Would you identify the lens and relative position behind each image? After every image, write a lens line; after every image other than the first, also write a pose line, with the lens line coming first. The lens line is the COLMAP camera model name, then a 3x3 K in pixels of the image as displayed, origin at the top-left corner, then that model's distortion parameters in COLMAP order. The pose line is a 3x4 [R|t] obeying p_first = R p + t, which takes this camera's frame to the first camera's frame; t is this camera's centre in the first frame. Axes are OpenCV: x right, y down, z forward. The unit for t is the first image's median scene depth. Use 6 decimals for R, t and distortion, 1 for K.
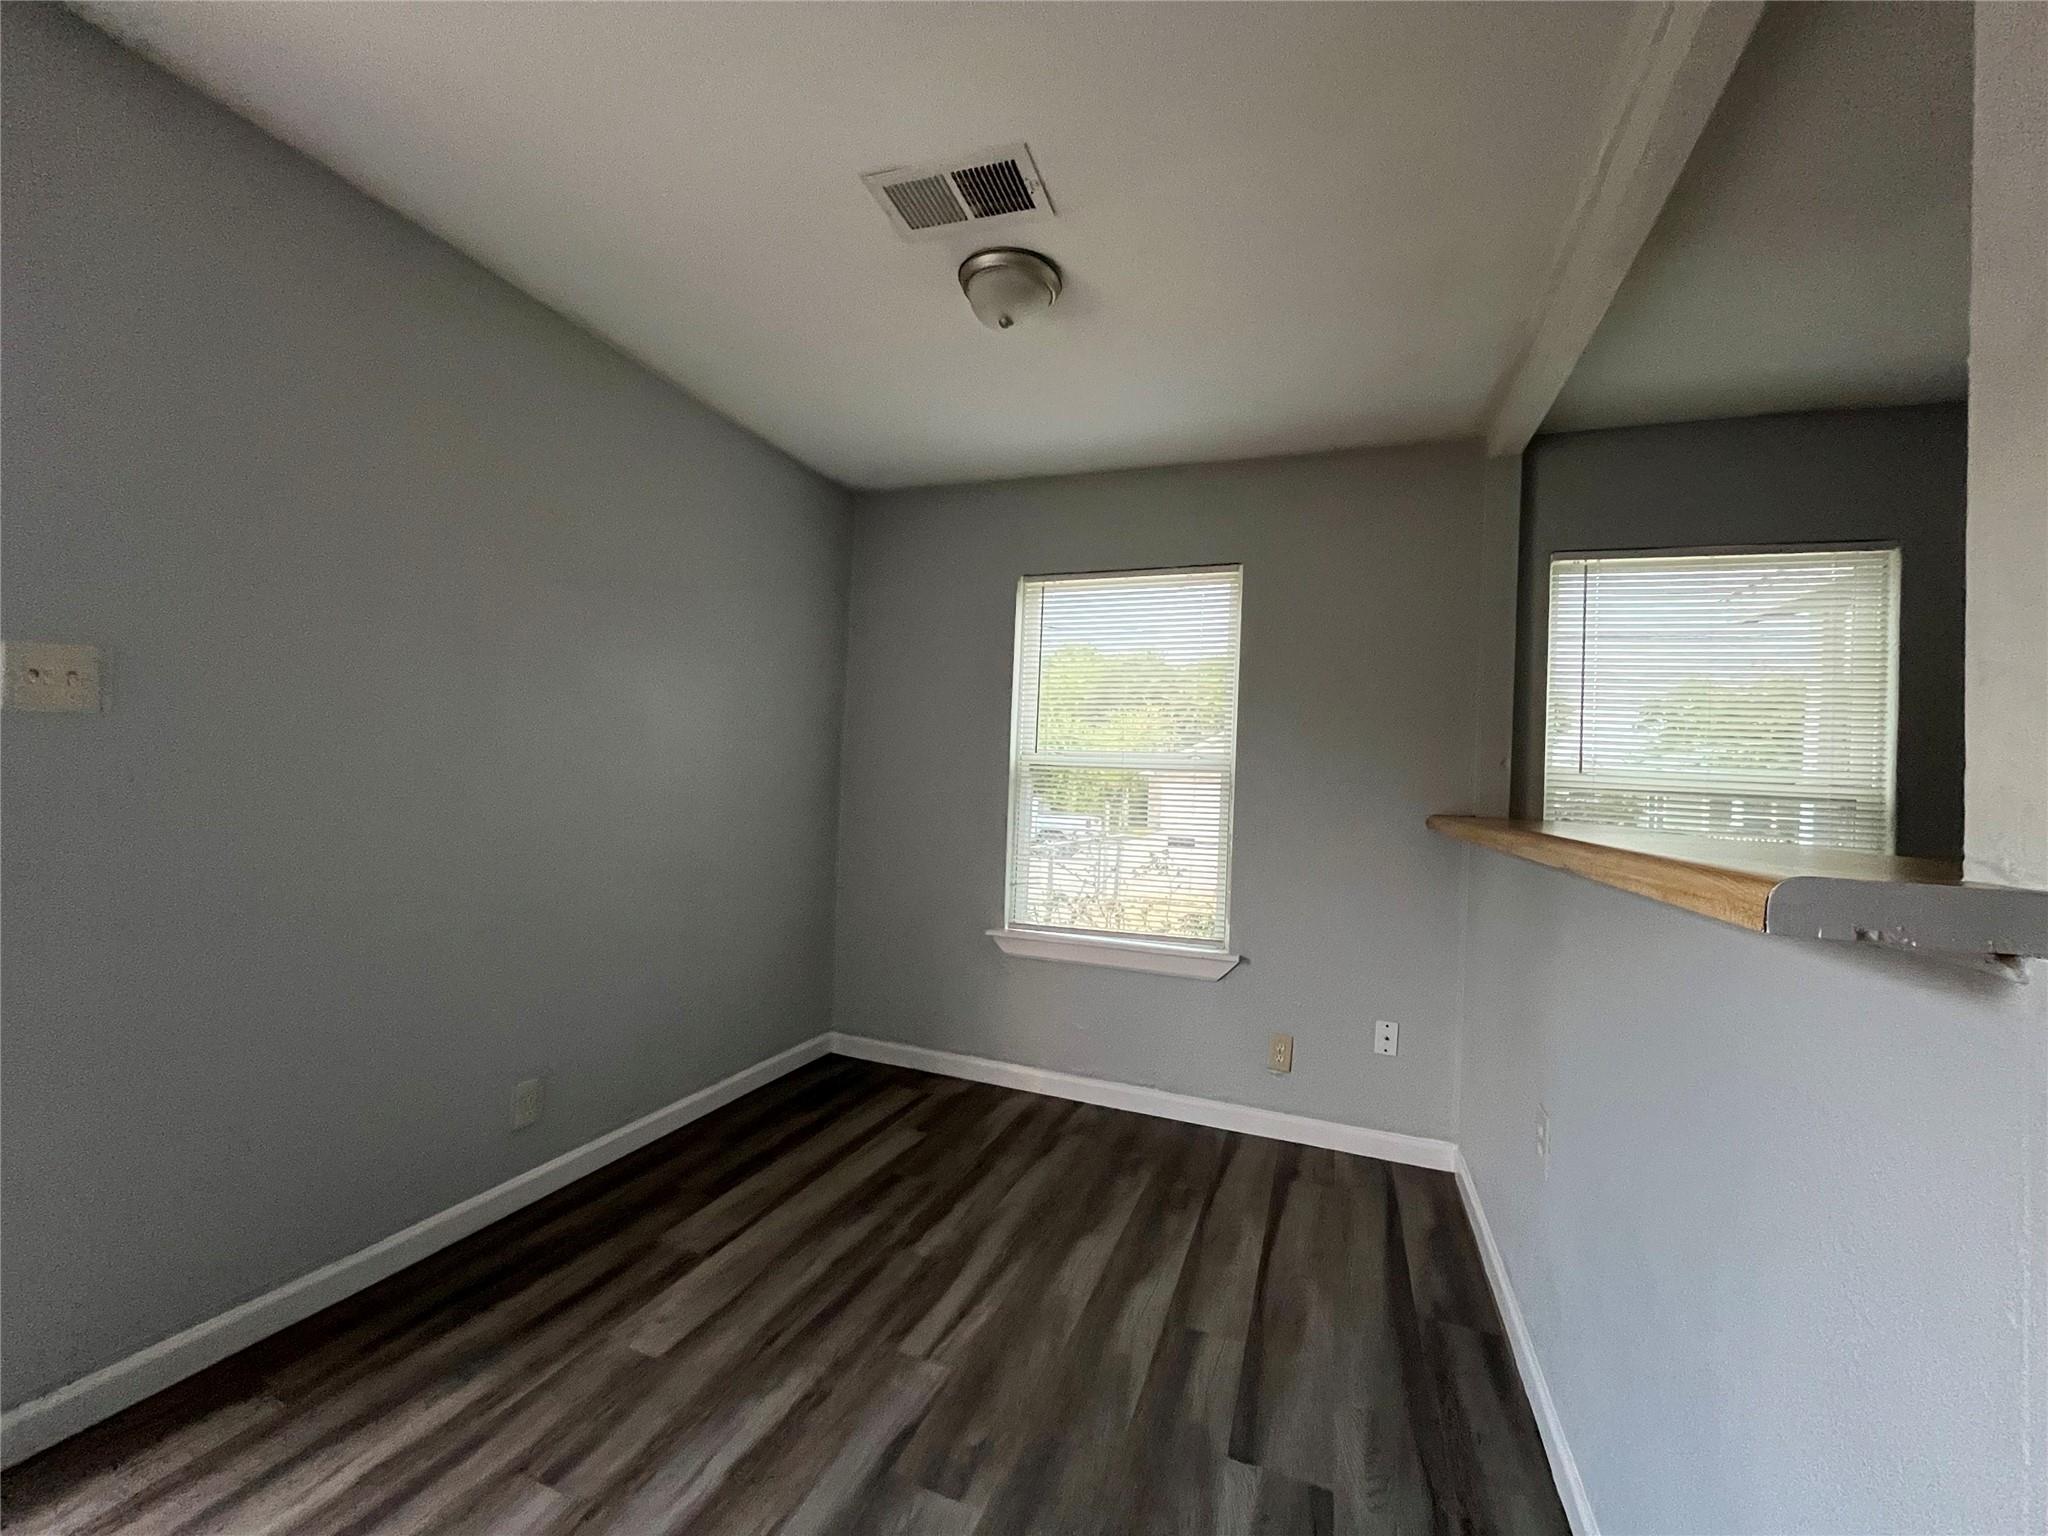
lens RADIAL K [[828.4, 0, 1020.0], [0, 828.4, 762.9], [0, 0, 1]] dist [-0.001940, -0.000689]
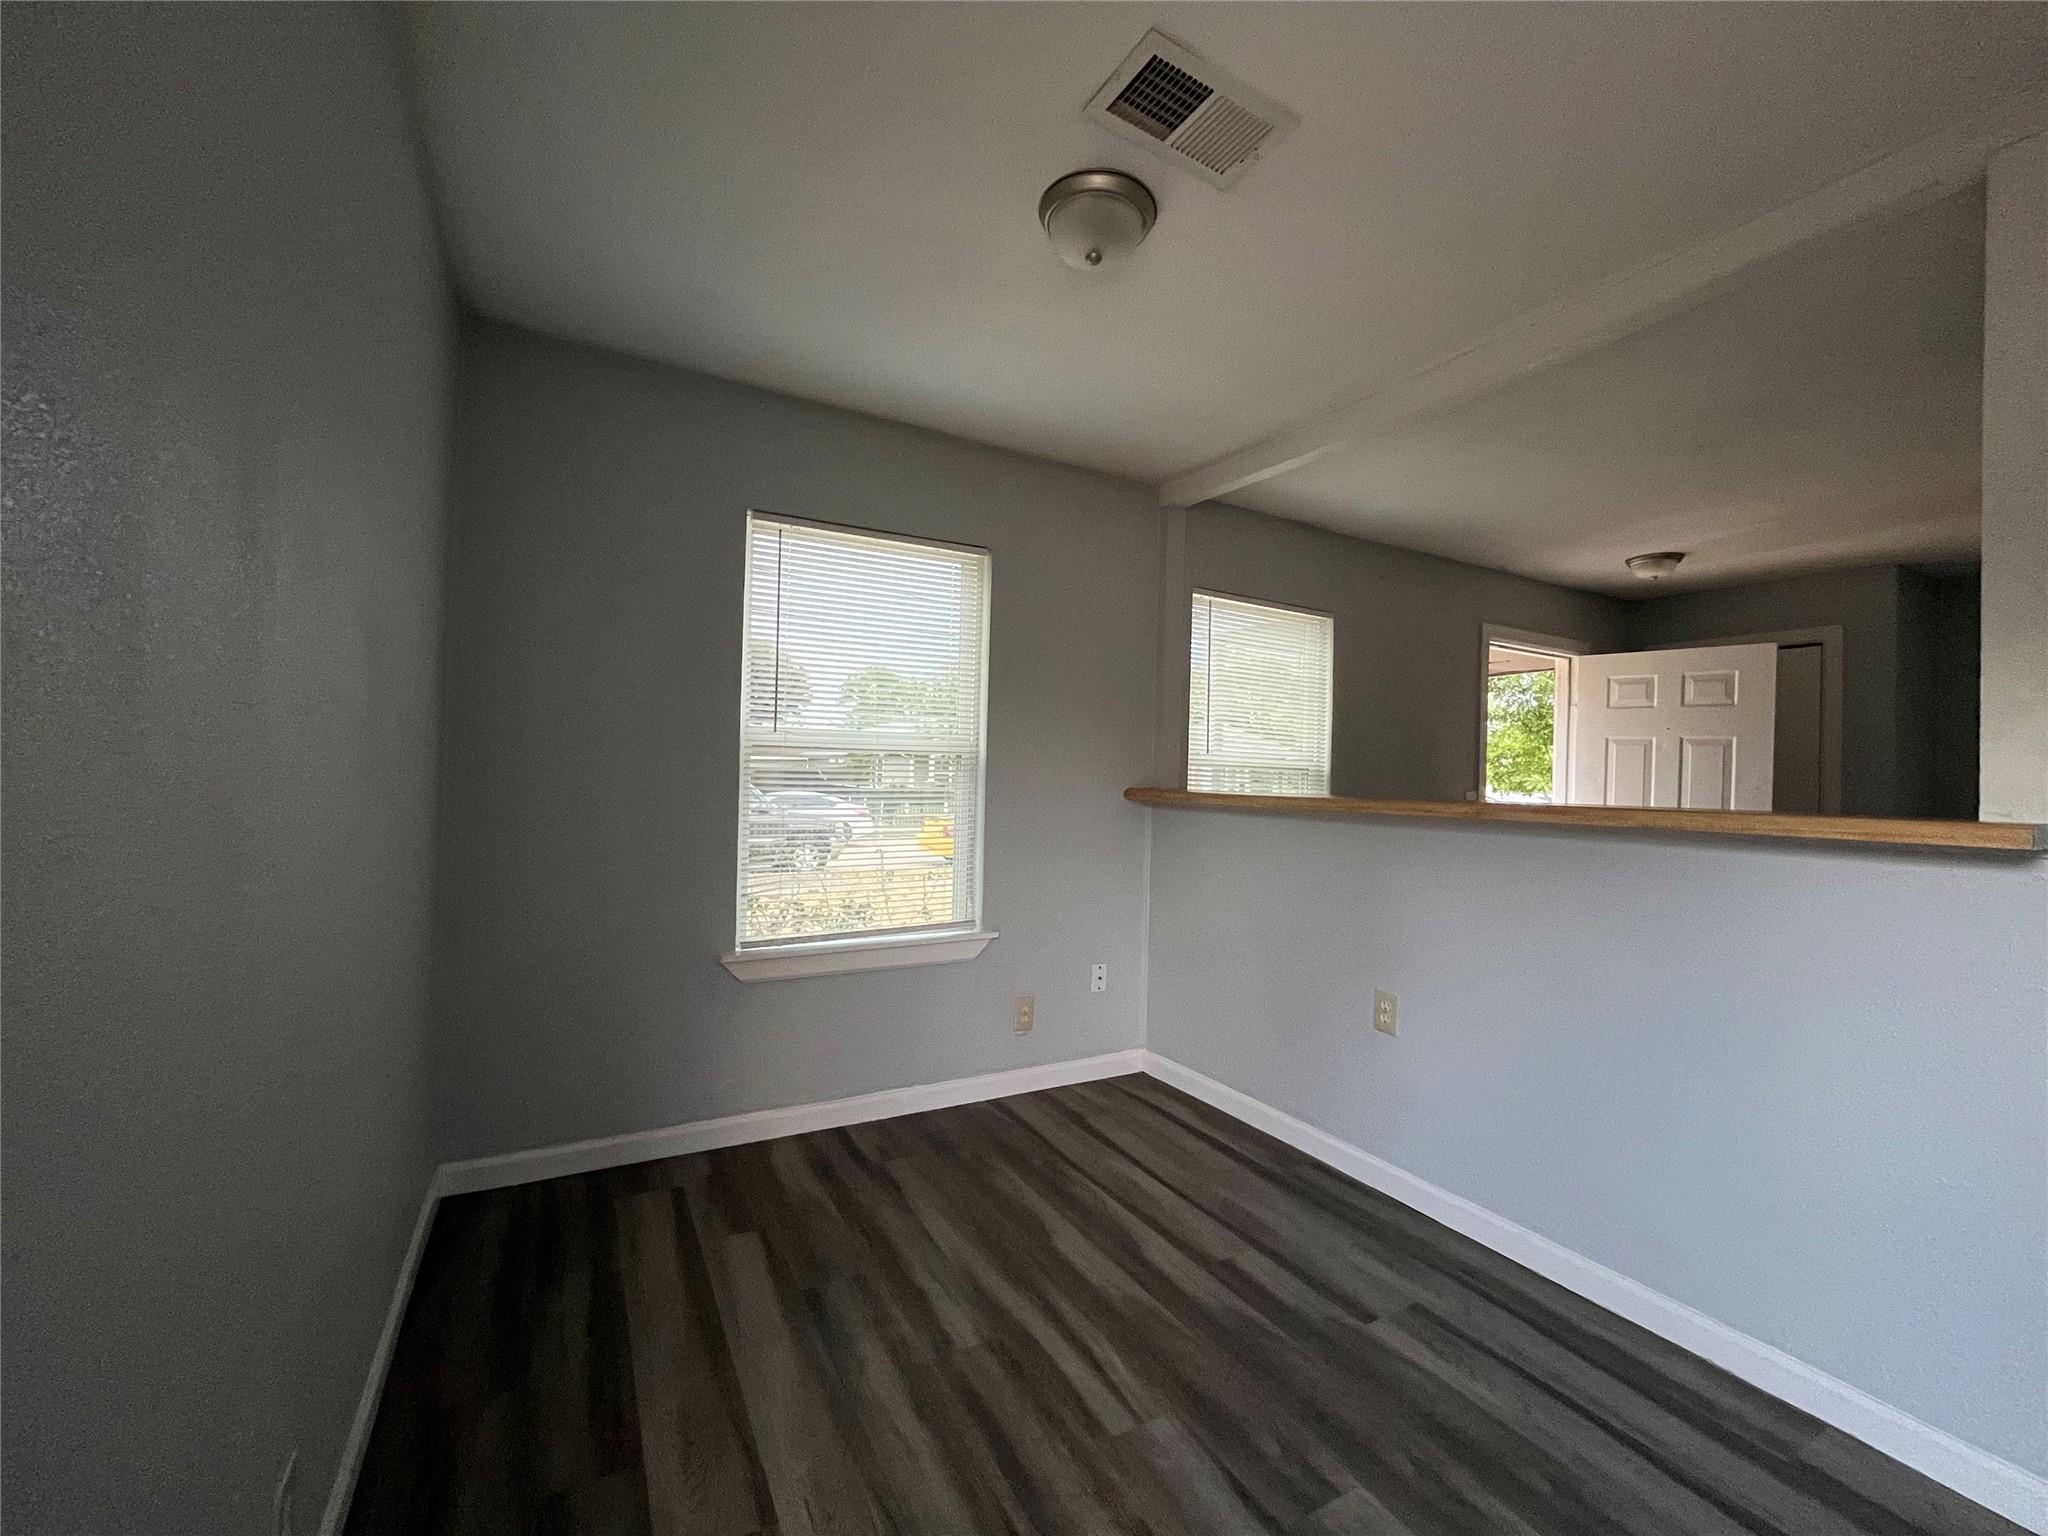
lens RADIAL K [[828.4, 0, 1020.0], [0, 828.4, 762.9], [0, 0, 1]] dist [-0.001940, -0.000689]
pose [[0.648398, -0.020483, 0.761026, -0.577445], [-0.012874, 0.999200, 0.037862, -0.019971], [-0.761193, -0.034348, 0.647615, 0.362026]]
